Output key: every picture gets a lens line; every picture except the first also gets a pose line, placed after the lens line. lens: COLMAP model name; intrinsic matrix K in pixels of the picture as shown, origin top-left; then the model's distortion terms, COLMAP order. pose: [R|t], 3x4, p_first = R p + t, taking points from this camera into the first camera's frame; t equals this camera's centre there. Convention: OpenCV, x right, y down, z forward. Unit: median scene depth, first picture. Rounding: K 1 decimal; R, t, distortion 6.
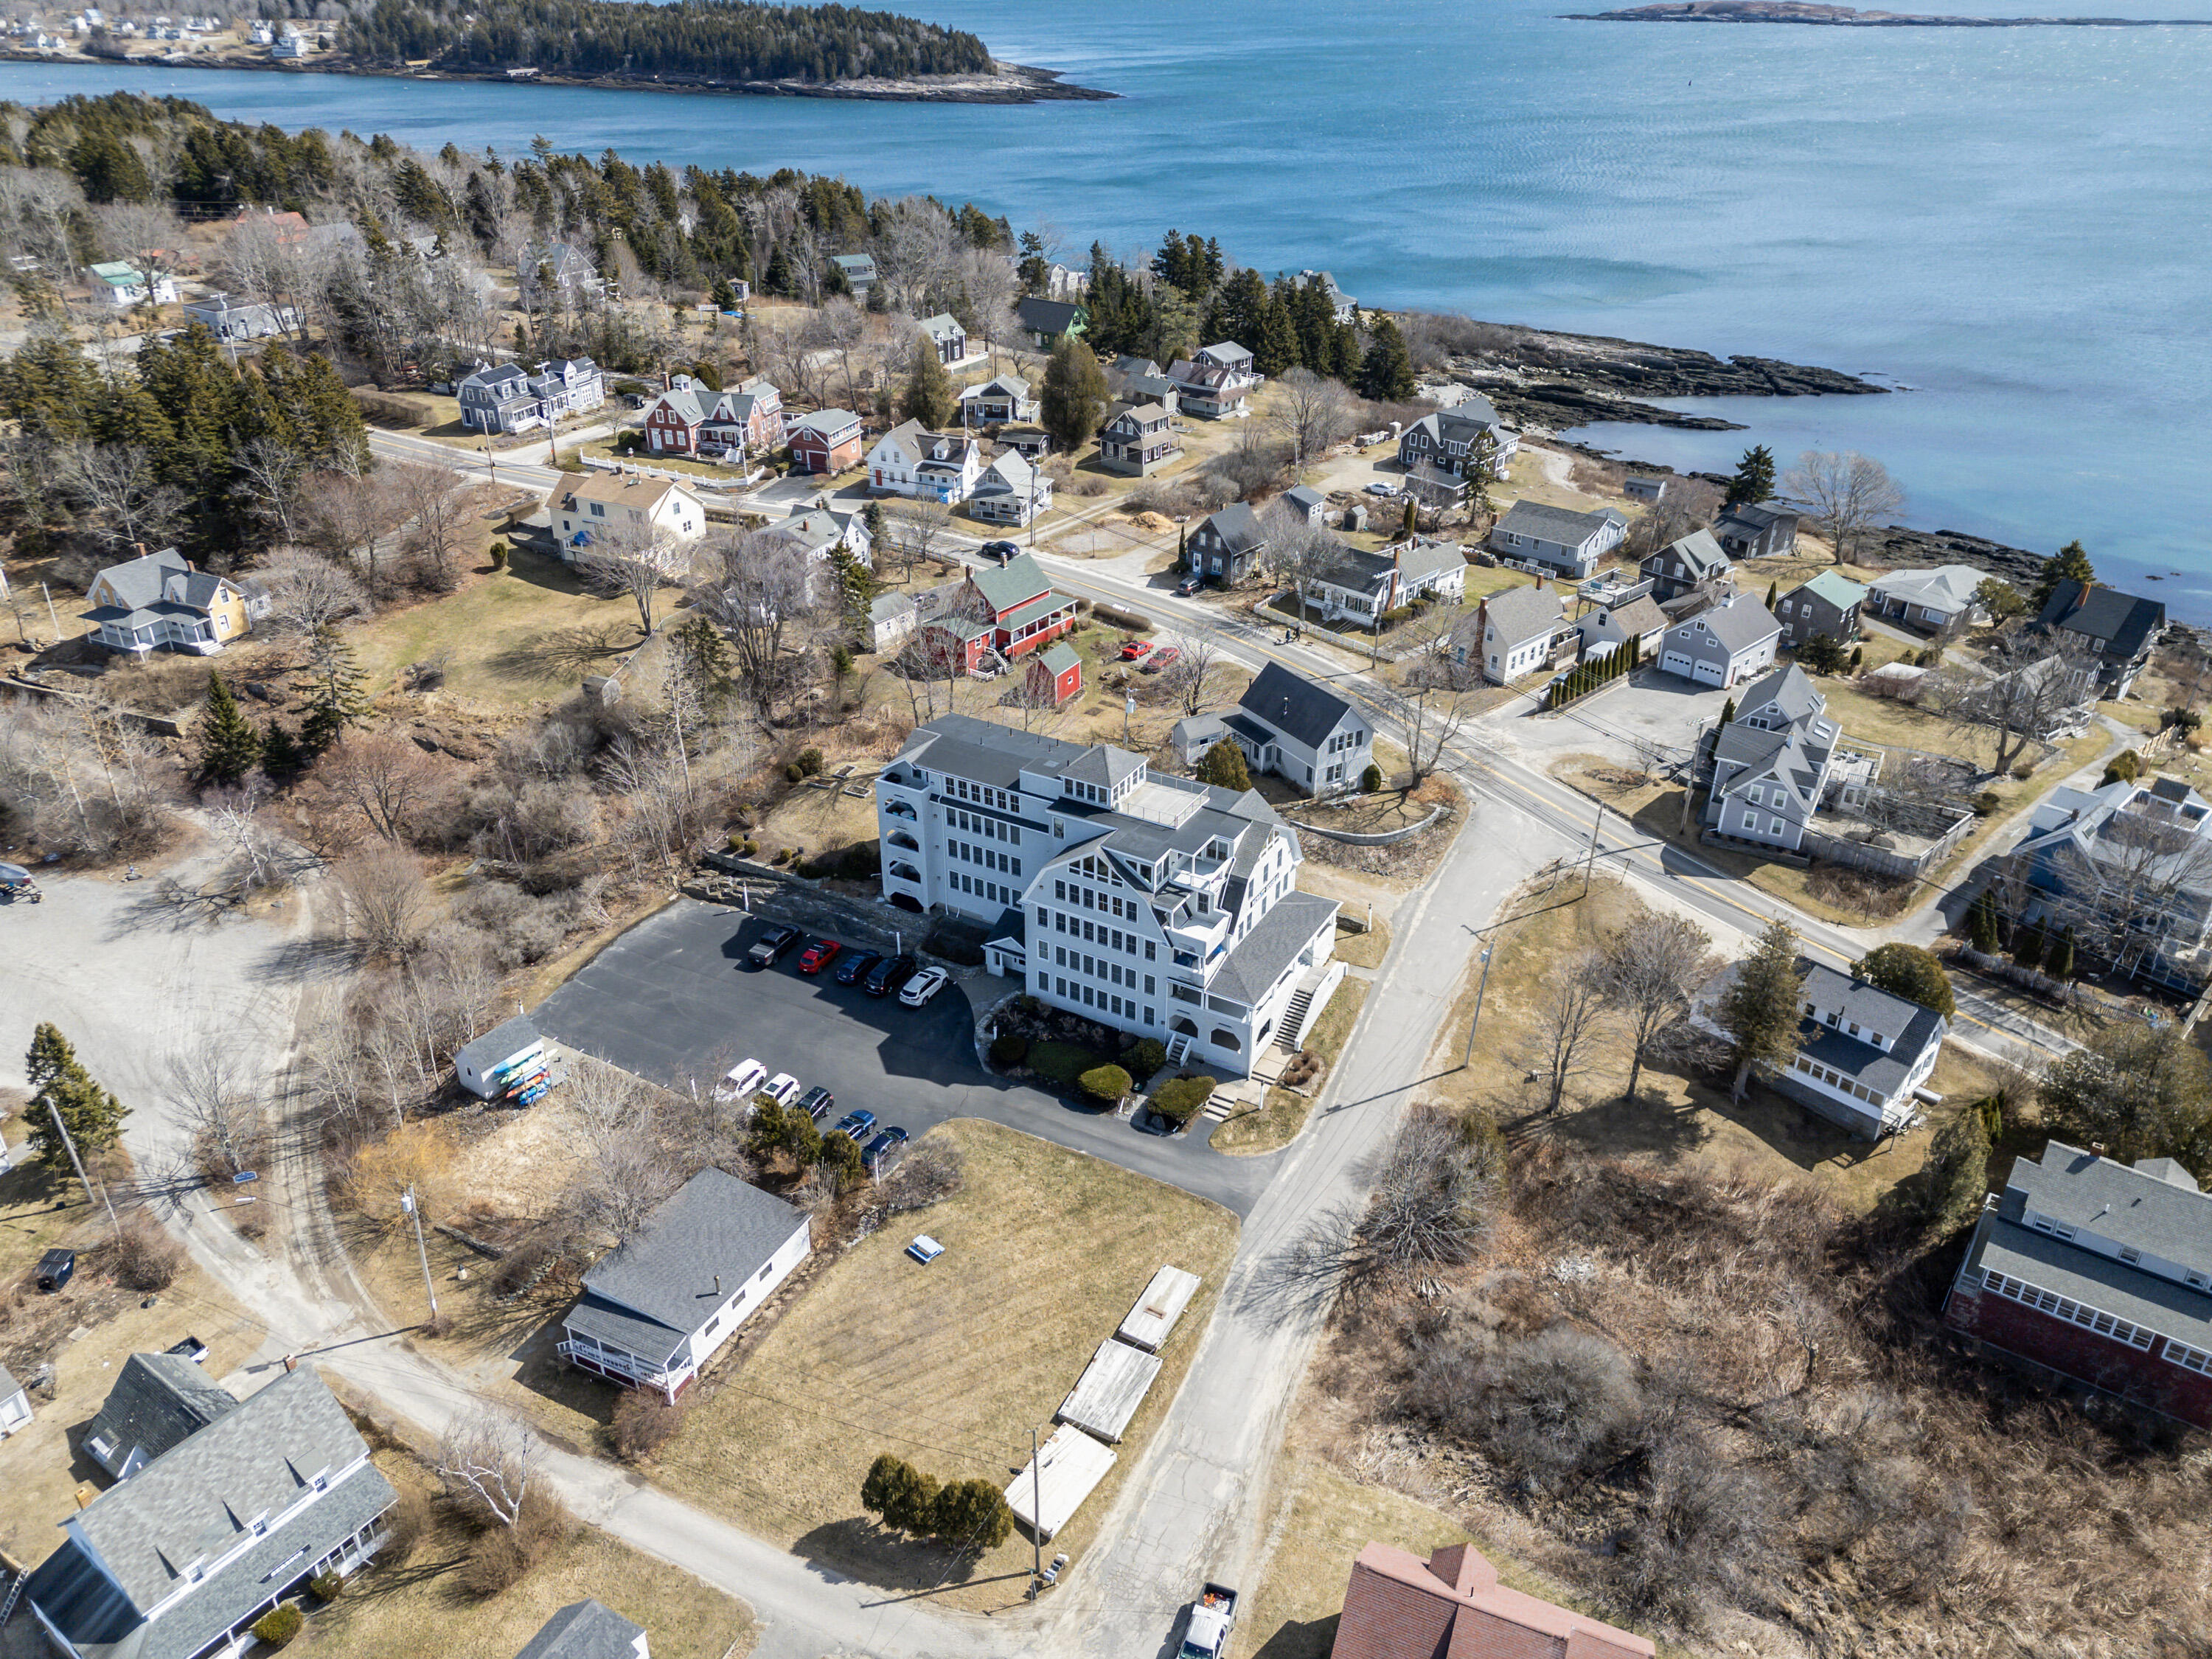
lens RADIAL K [[1609.9, 0, 1100.3], [0, 1609.9, 827.4], [0, 0, 1]] dist [0.092344, -0.067222]
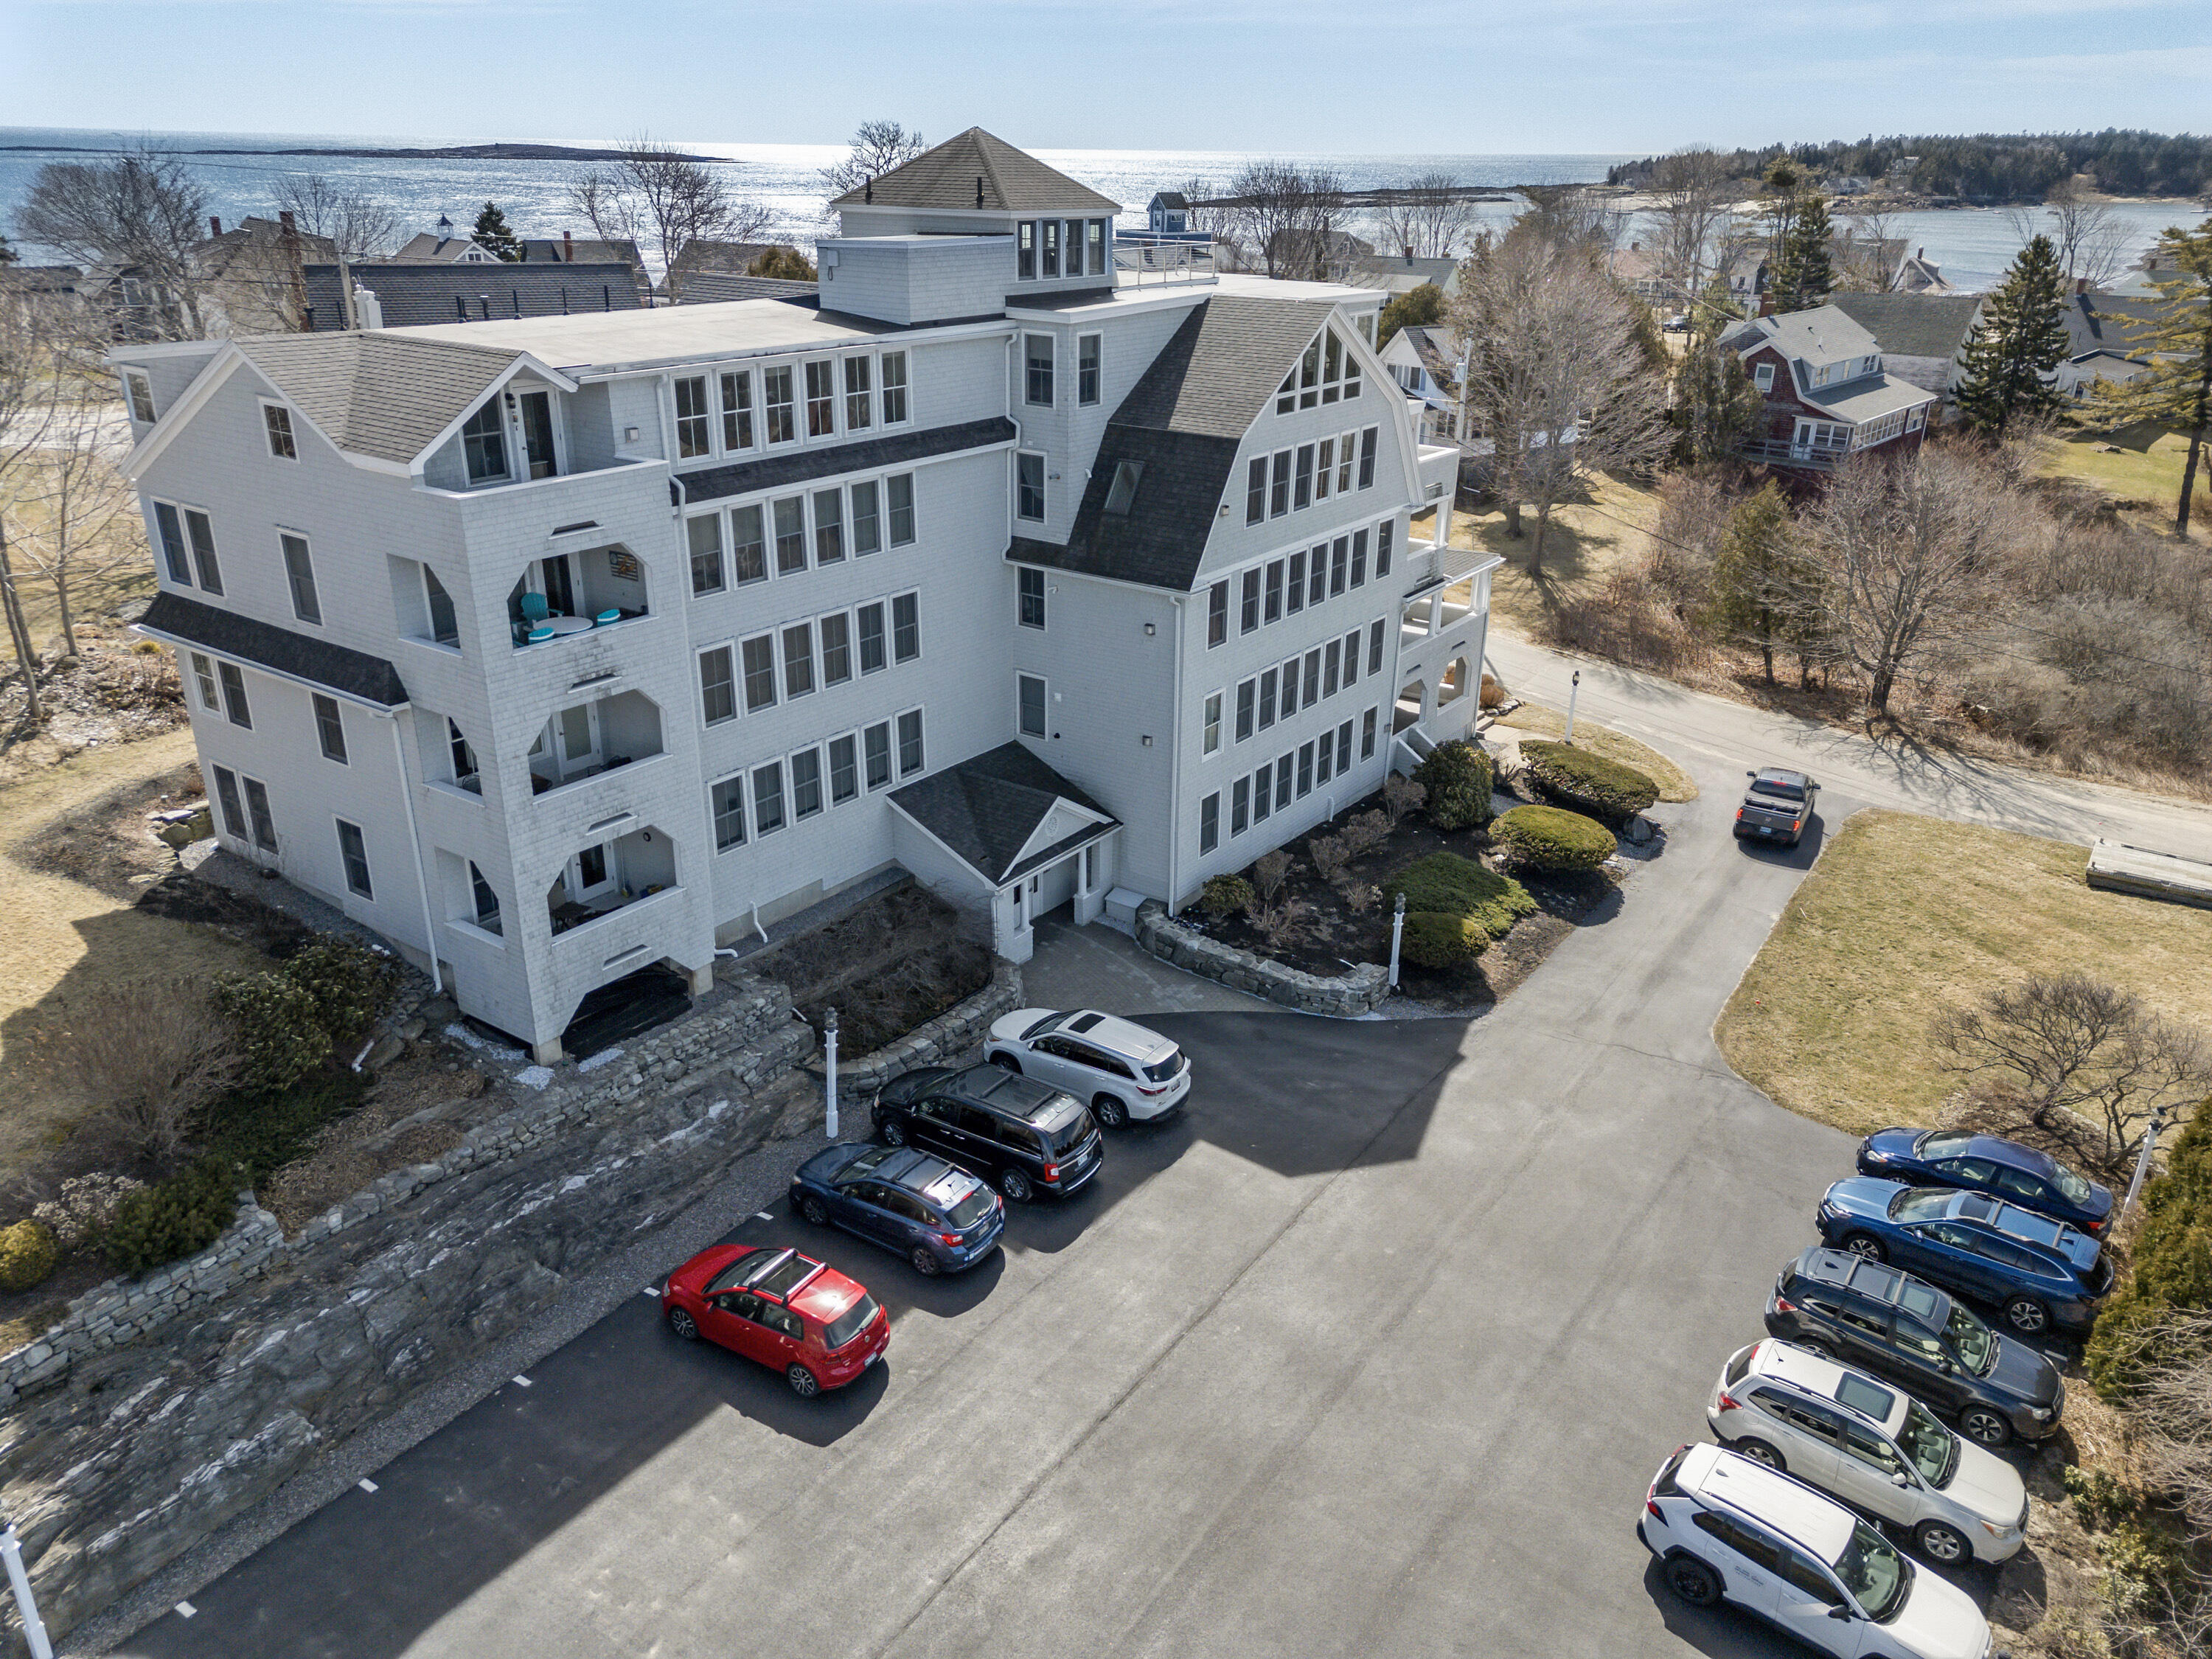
lens RADIAL K [[1612.2, 0, 1109.9], [0, 1612.2, 846.8], [0, 0, 1]] dist [0.082244, -0.074121]
pose [[0.104338, -0.394538, 0.912937, -0.365026], [0.466037, 0.830323, 0.305572, -0.017833], [-0.878592, 0.393579, 0.270504, 0.940714]]
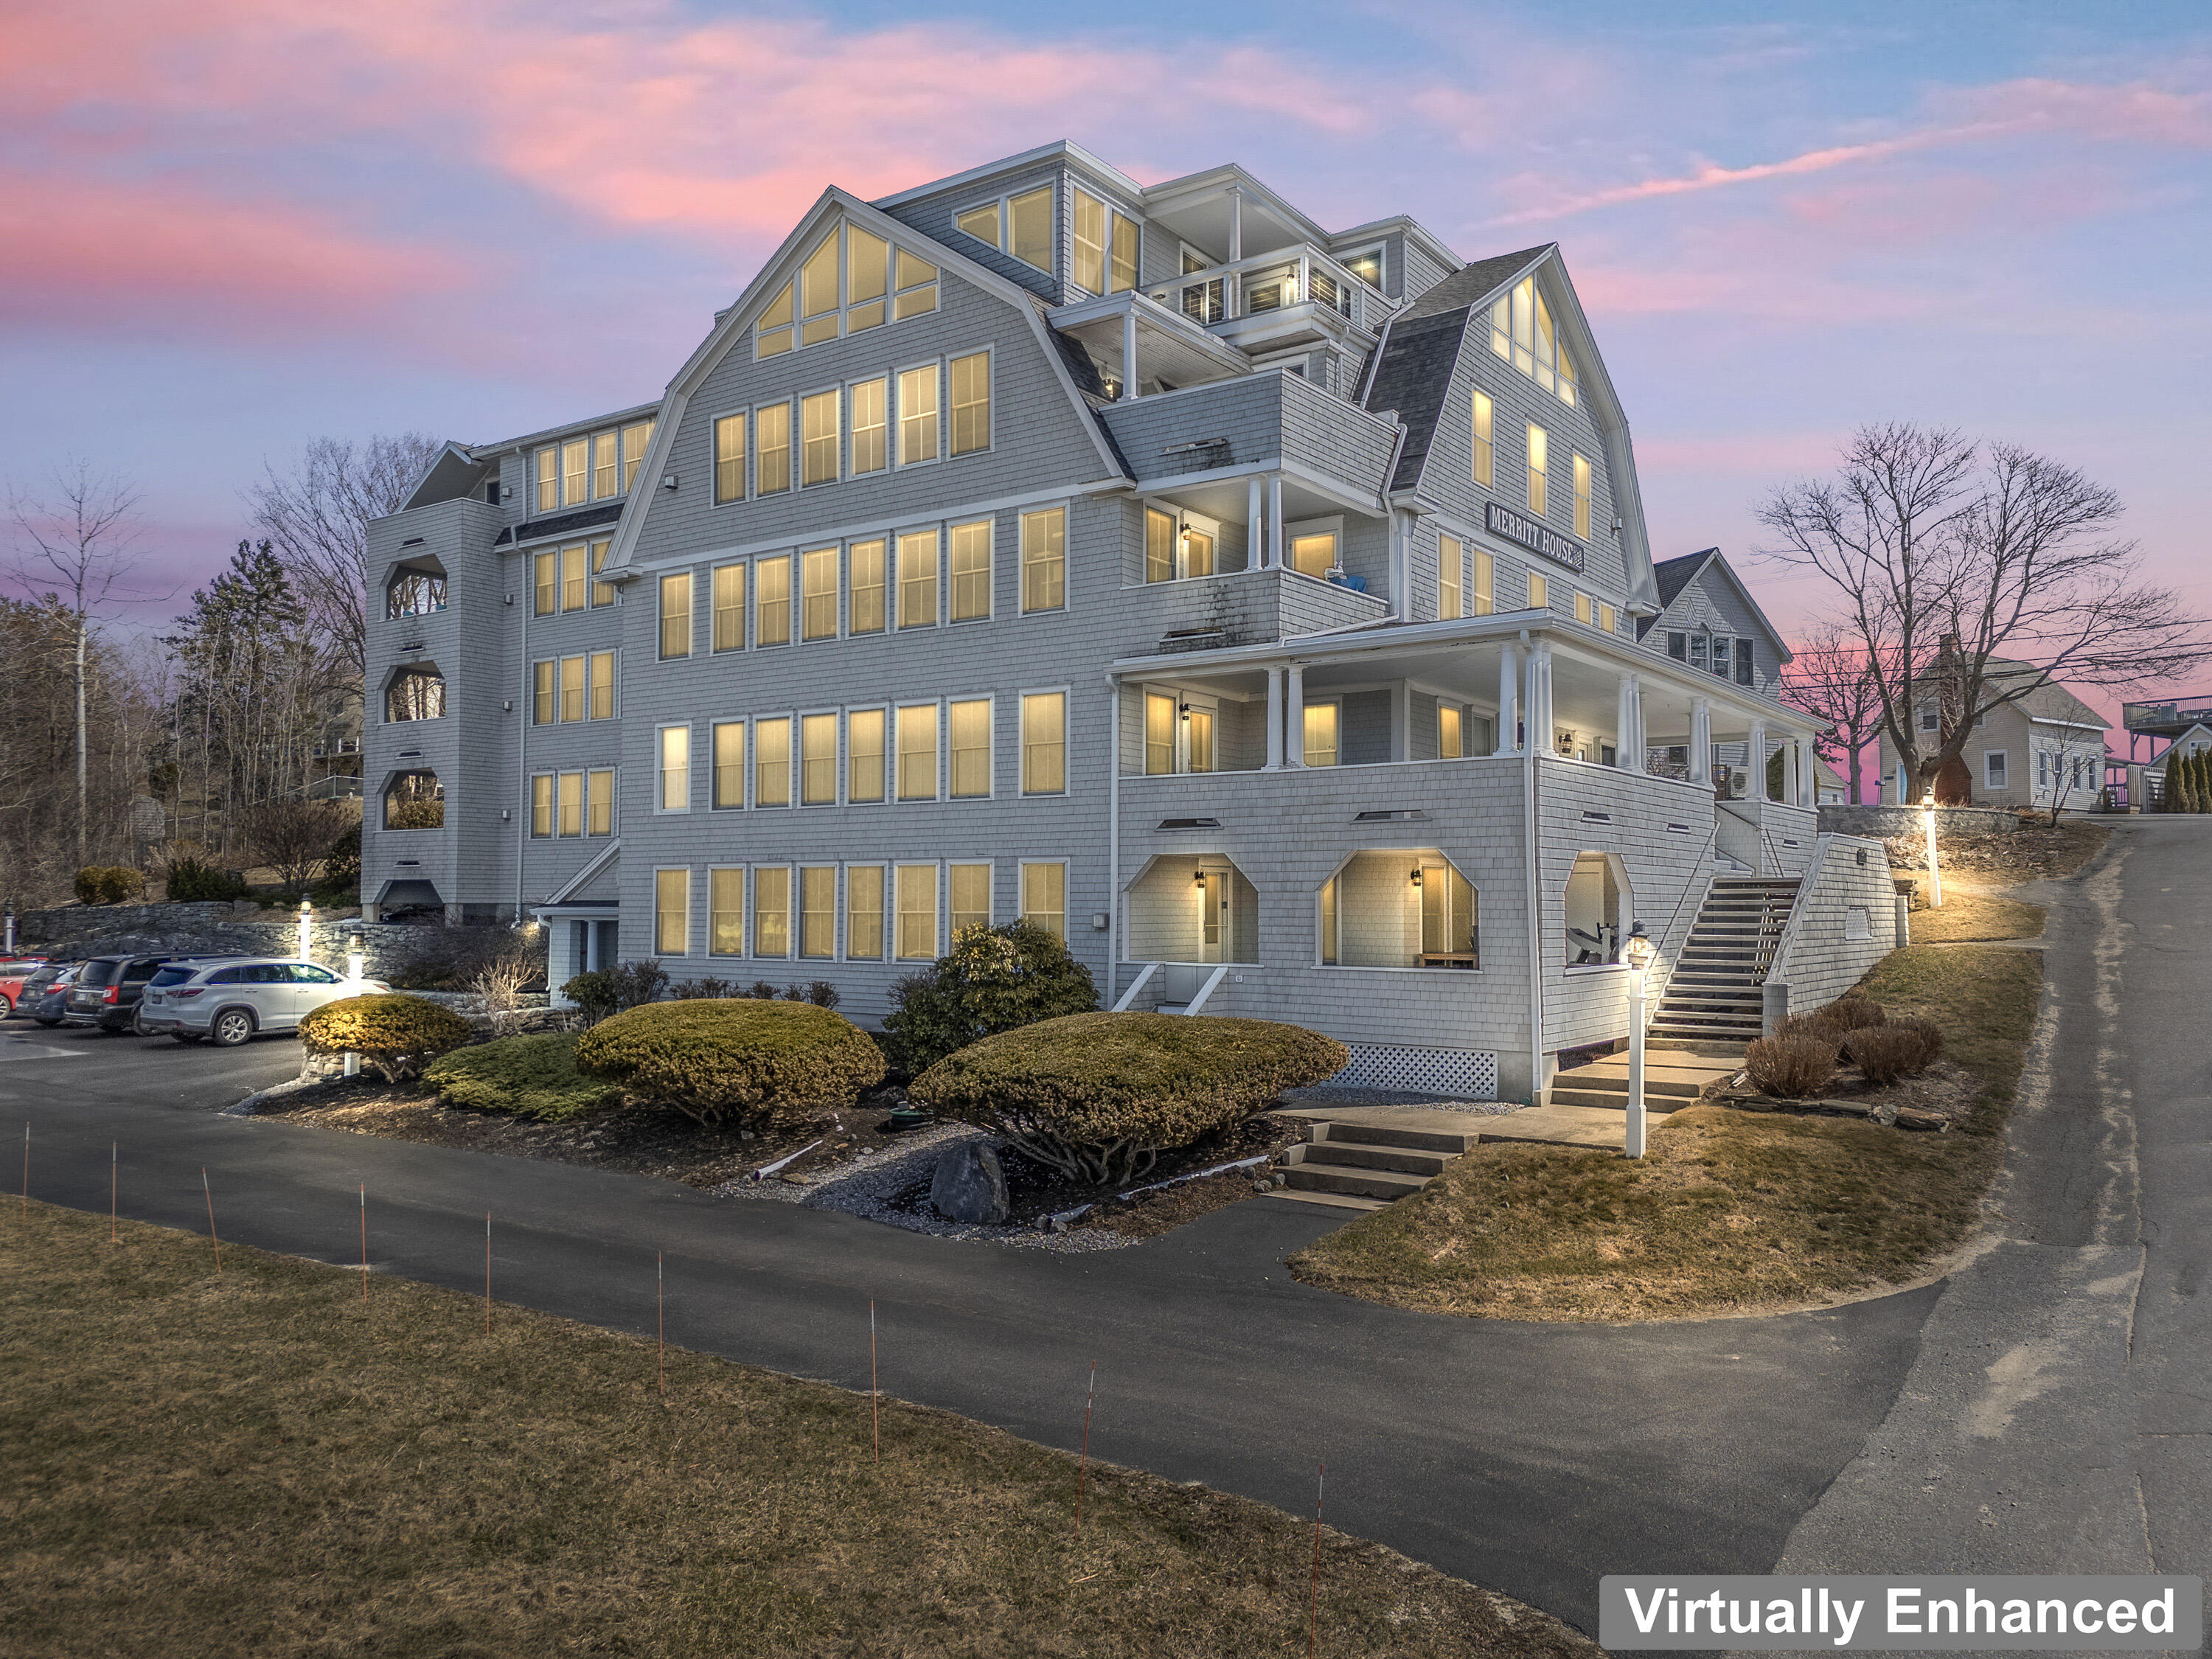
lens RADIAL K [[1624.9, 0, 1108.5], [0, 1624.9, 856.5], [0, 0, 1]] dist [0.049084, -0.002381]
pose [[0.994345, -0.001988, -0.106182, 0.061379], [-0.052111, 0.862051, -0.504136, 0.217149], [0.092537, 0.506818, 0.857072, 0.793966]]
